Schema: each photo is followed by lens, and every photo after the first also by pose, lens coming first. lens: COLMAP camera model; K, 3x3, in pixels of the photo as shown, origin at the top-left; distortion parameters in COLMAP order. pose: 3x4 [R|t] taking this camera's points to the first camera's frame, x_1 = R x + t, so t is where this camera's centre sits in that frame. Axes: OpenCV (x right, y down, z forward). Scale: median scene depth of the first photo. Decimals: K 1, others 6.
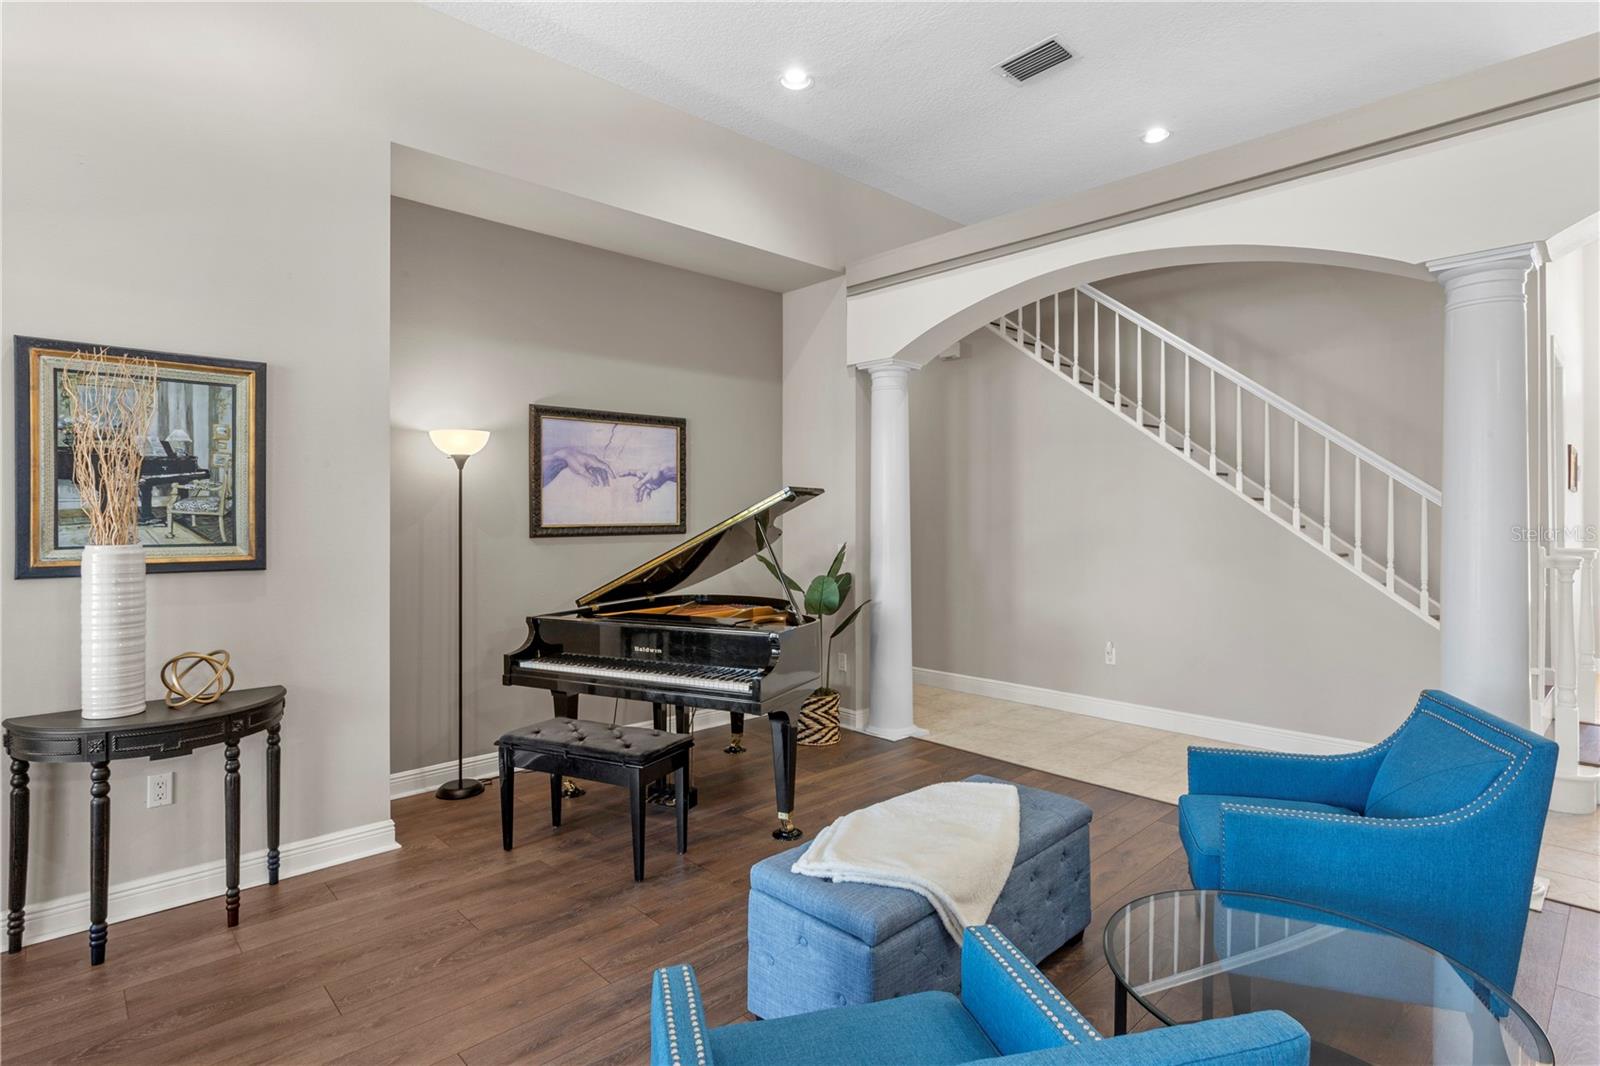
lens RADIAL K [[810.8, 0, 800.8], [0, 810.8, 519.7], [0, 0, 1]] dist [-0.006188, 0.002185]
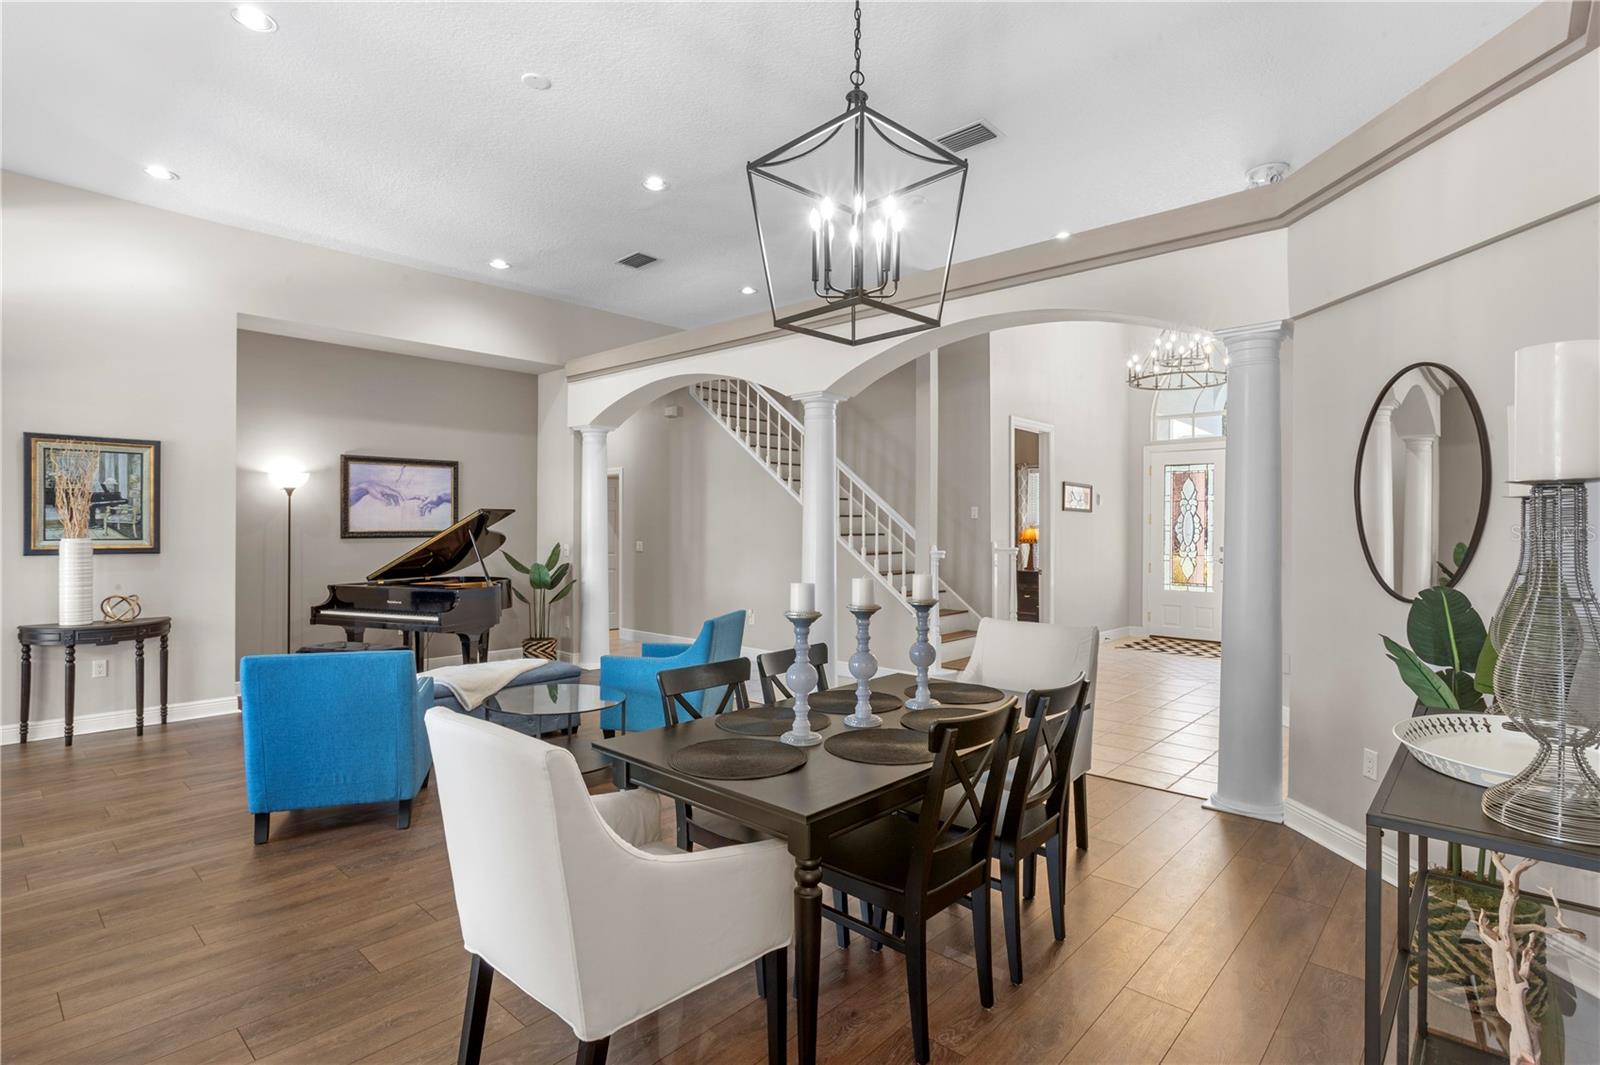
lens RADIAL K [[801.7, 0, 800.0], [0, 801.7, 532.5], [0, 0, 1]] dist [0.000187, -0.000700]
pose [[0.997783, 0.004714, 0.066381, 0.678319], [-0.004912, 0.999984, 0.002810, 0.002384], [-0.066367, -0.003130, 0.997790, -0.927178]]
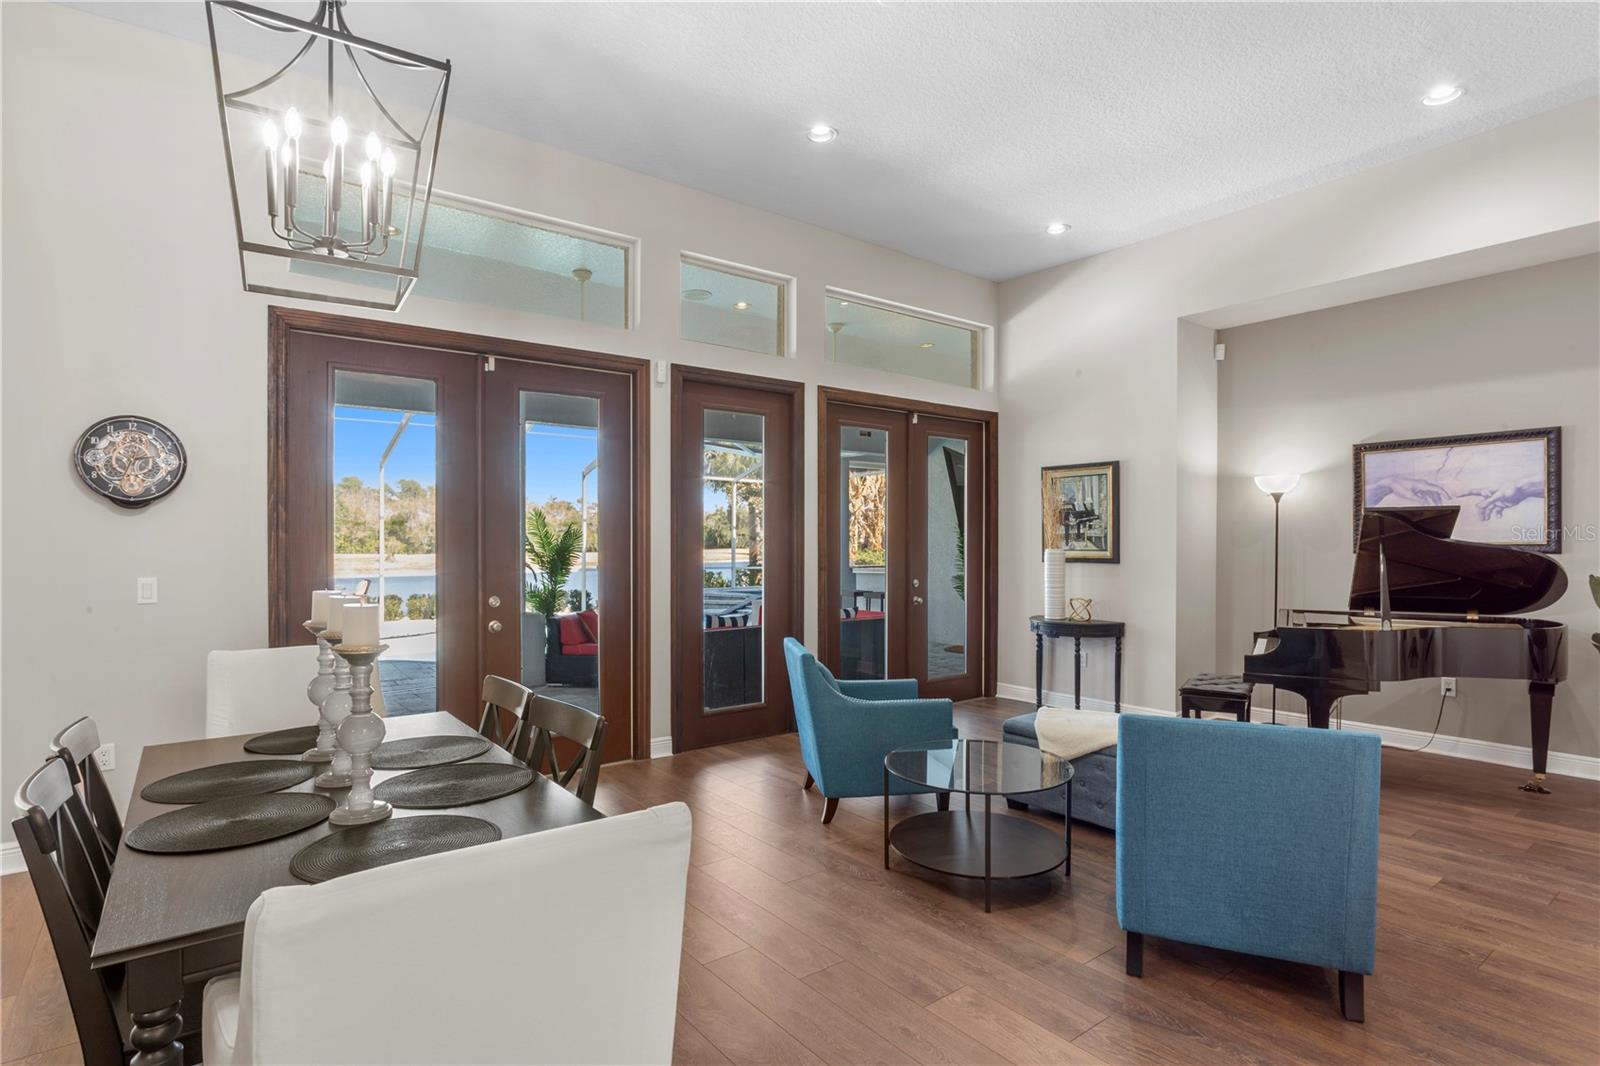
lens RADIAL K [[805.1, 0, 796.1], [0, 805.1, 544.1], [0, 0, 1]] dist [-0.005361, -0.000569]
pose [[-0.108870, 0.003707, -0.994049, 1.429457], [-0.001392, 0.999991, 0.003881, 0.007128], [0.994055, 0.001807, -0.108864, 0.427497]]
